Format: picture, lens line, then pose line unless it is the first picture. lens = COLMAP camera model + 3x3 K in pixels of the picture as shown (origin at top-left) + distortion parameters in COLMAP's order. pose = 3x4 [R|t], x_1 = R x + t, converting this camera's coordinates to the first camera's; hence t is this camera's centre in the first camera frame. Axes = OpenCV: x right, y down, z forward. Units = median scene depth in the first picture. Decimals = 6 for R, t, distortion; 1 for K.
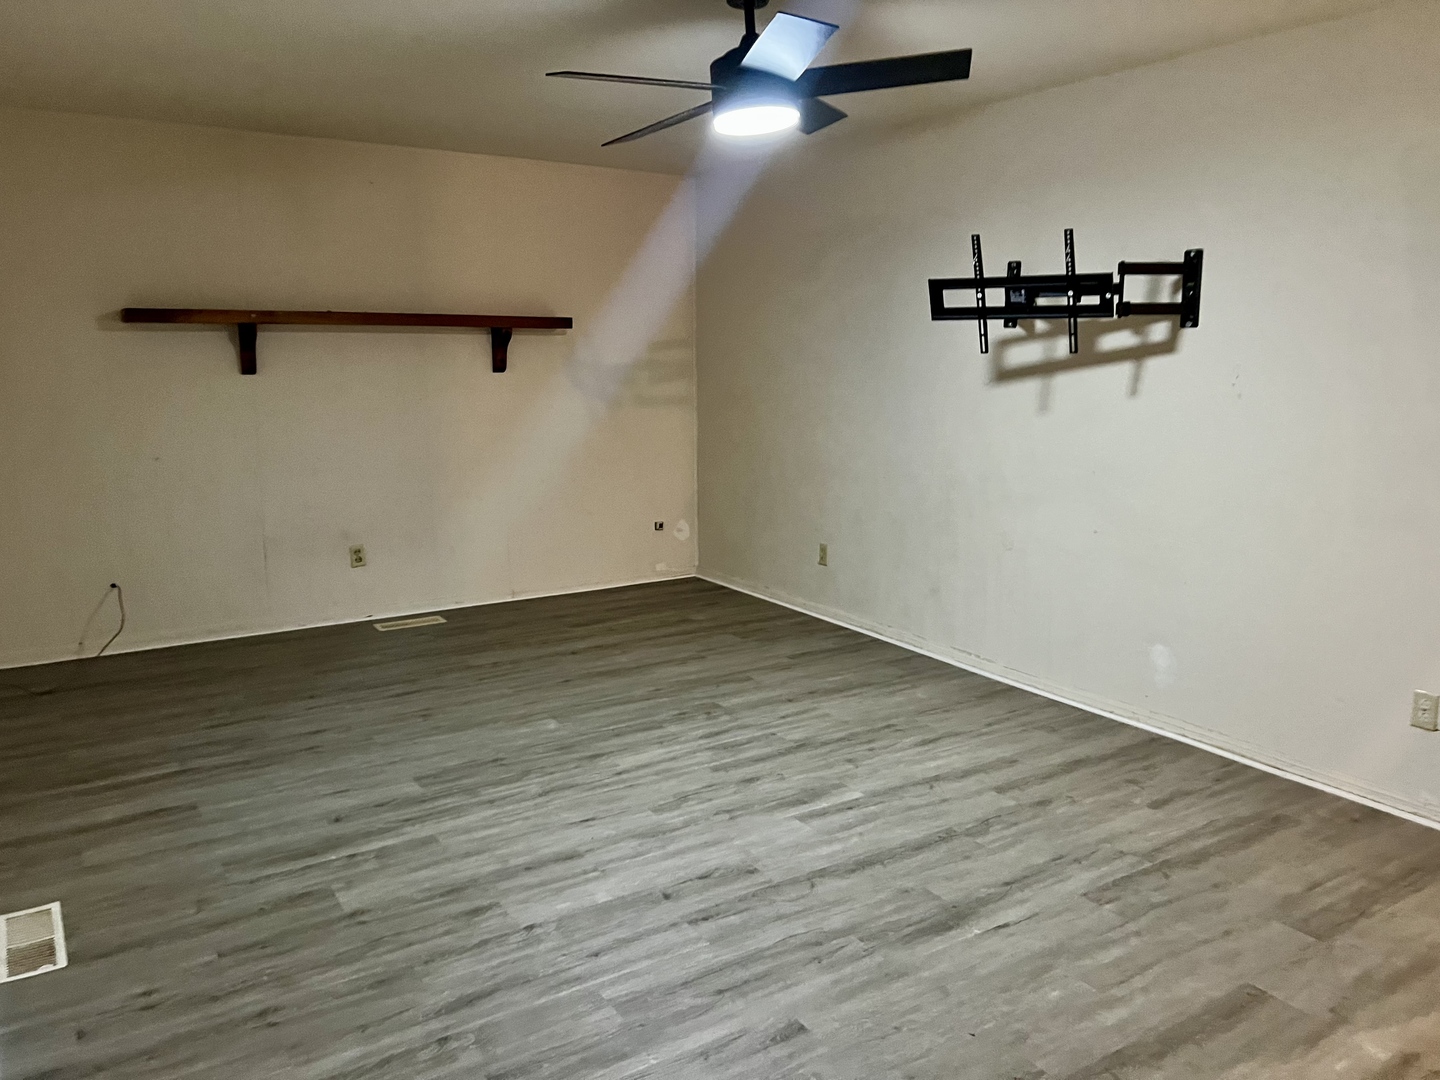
lens RADIAL K [[1085.9, 0, 724.6], [0, 1085.9, 528.0], [0, 0, 1]] dist [0.074957, -0.076174]
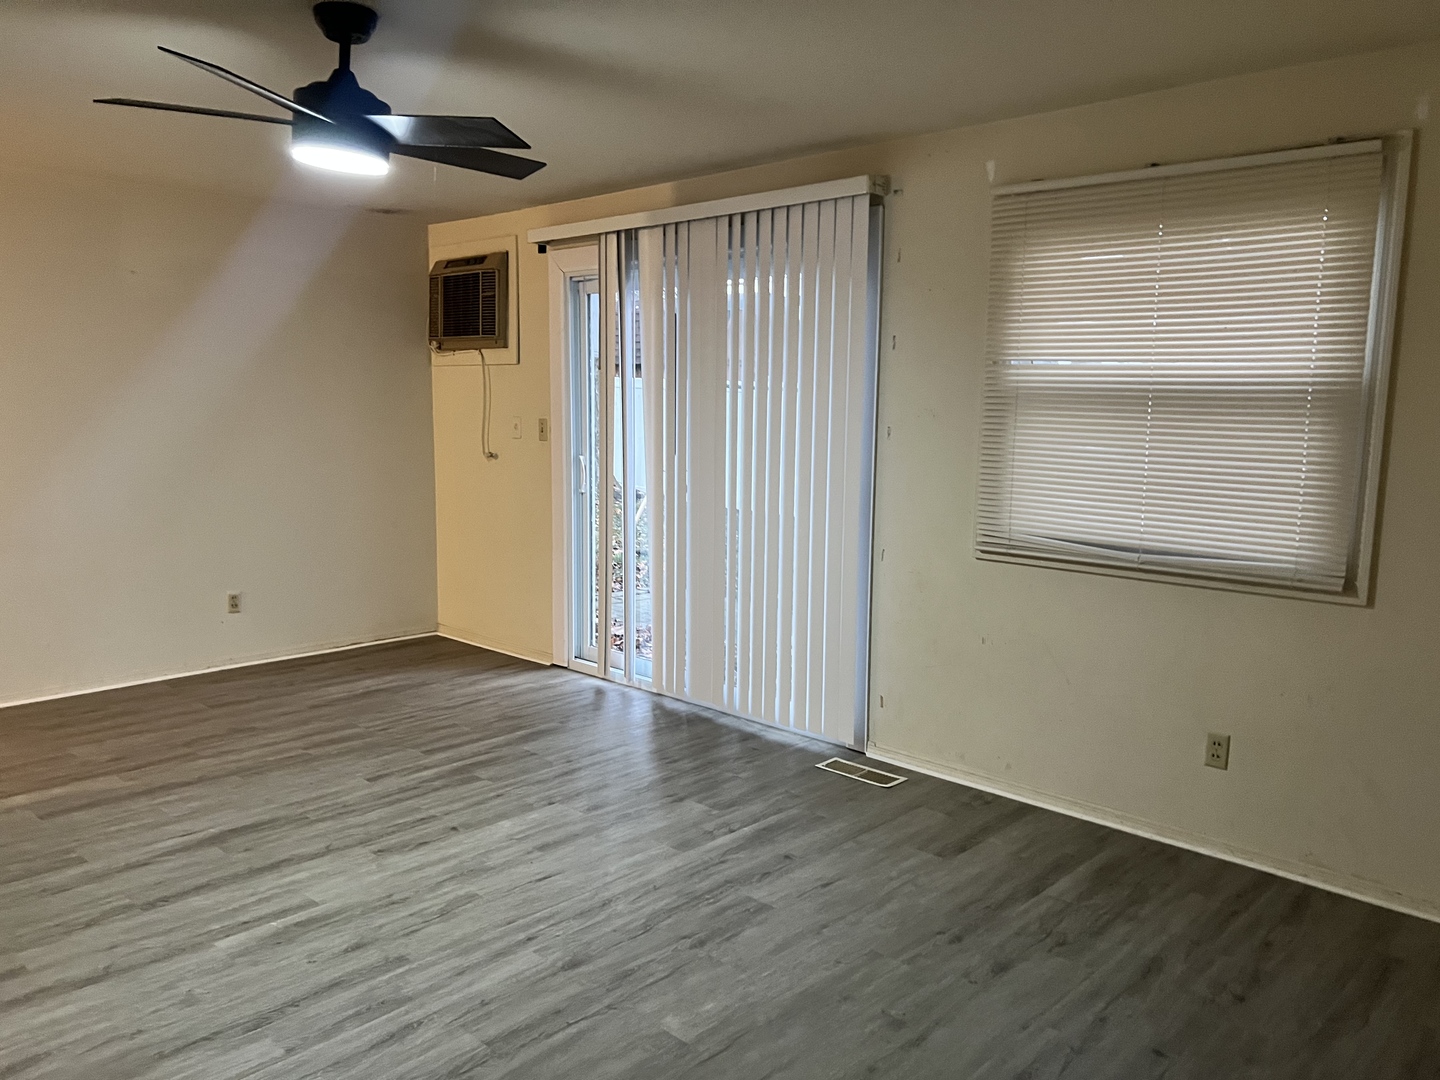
lens RADIAL K [[1085.9, 0, 726.1], [0, 1085.9, 543.7], [0, 0, 1]] dist [0.074957, -0.076174]
pose [[-0.972851, 0.021958, -0.230388, -0.064750], [-0.047805, 0.954953, 0.292881, -0.319532], [0.226440, 0.295944, -0.927977, 1.873832]]
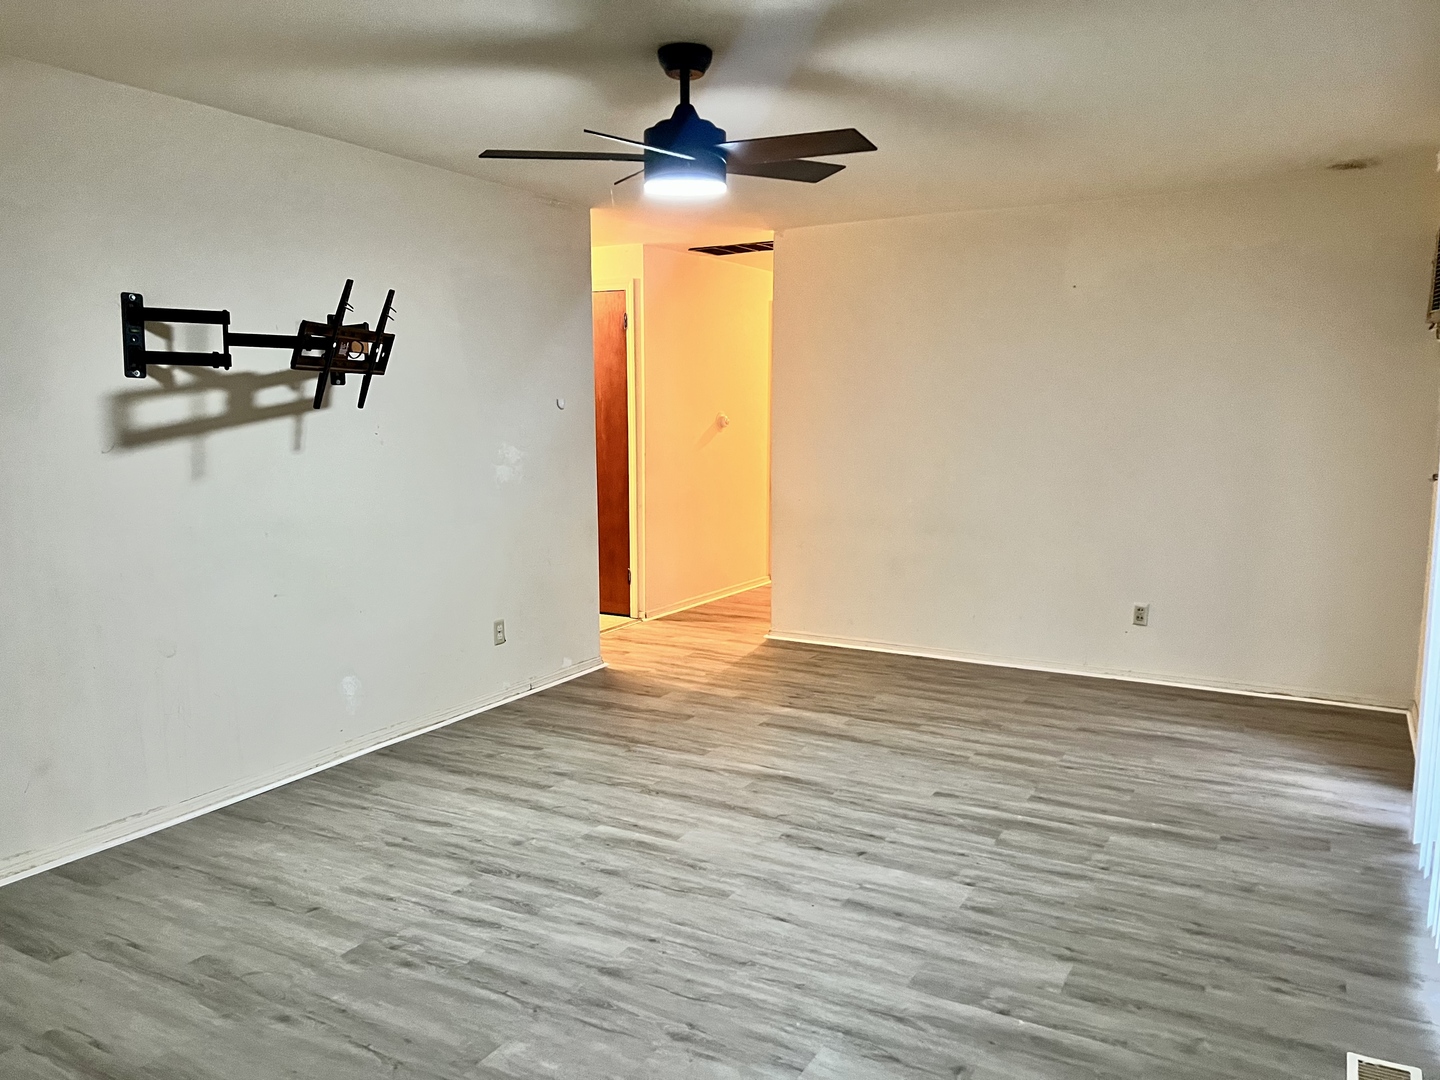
lens RADIAL K [[1085.9, 0, 725.4], [0, 1085.9, 544.7], [0, 0, 1]] dist [0.074957, -0.076174]
pose [[-0.468305, -0.112979, 0.876314, -0.867823], [0.149593, 0.967335, 0.204657, -0.226262], [-0.870811, 0.226933, -0.436107, 1.372090]]
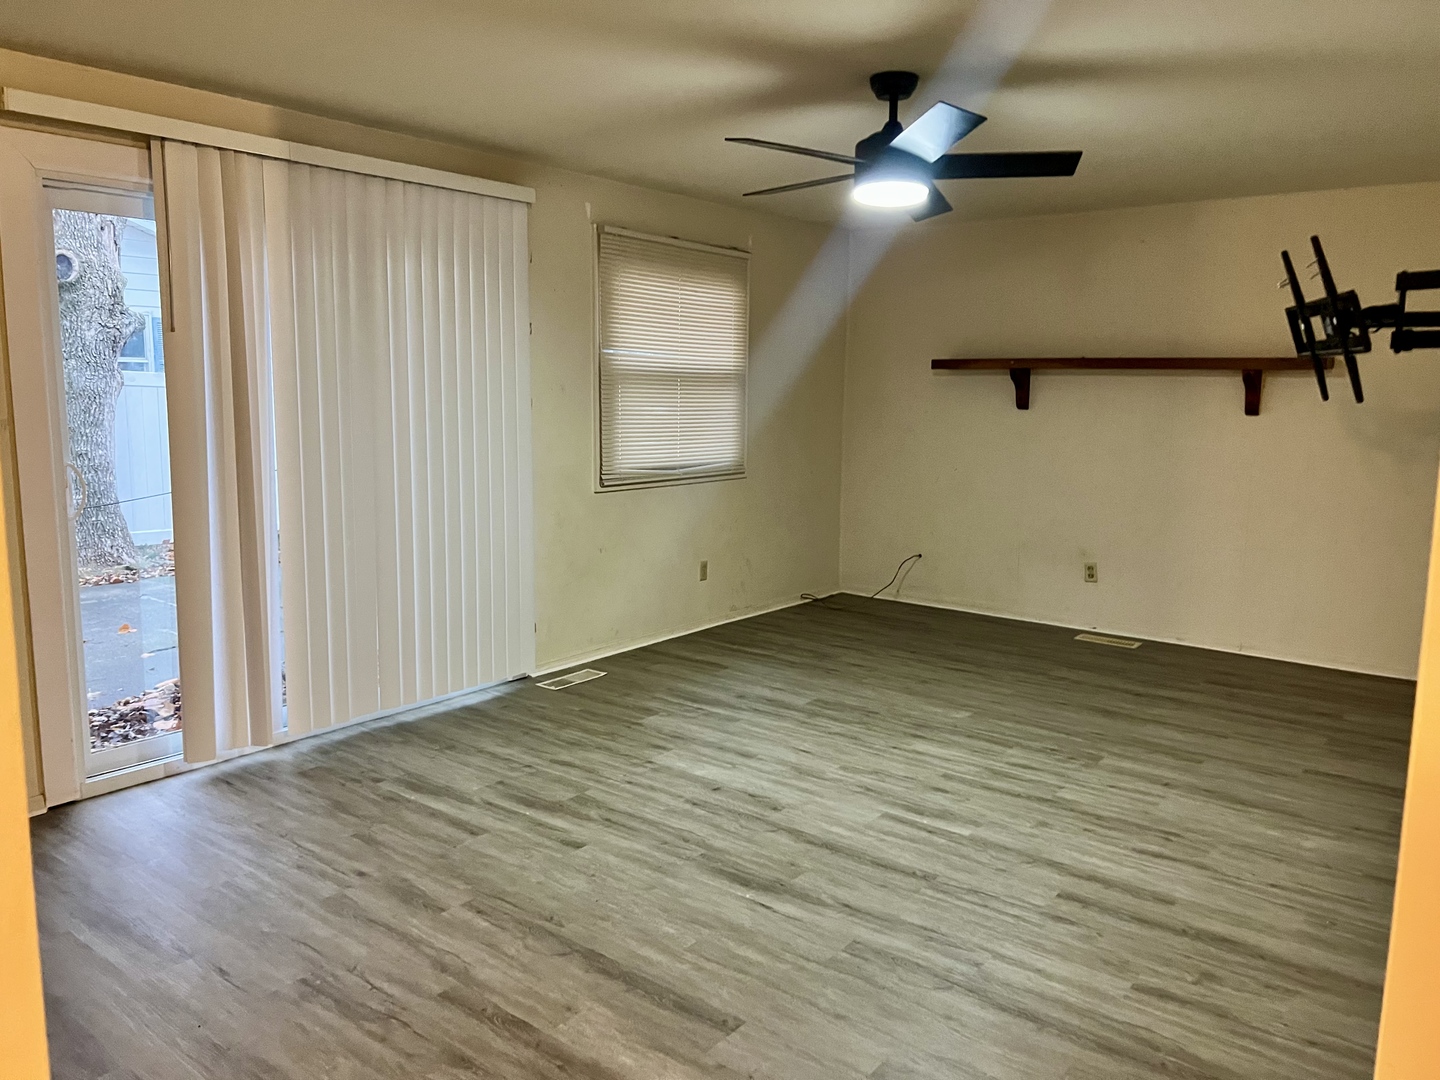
lens RADIAL K [[1085.9, 0, 726.4], [0, 1085.9, 517.3], [0, 0, 1]] dist [0.074957, -0.076174]
pose [[0.328861, 0.123280, -0.936297, 1.012437], [-0.170431, 0.982912, 0.069556, -0.076089], [0.928872, 0.136700, 0.344252, 0.439314]]
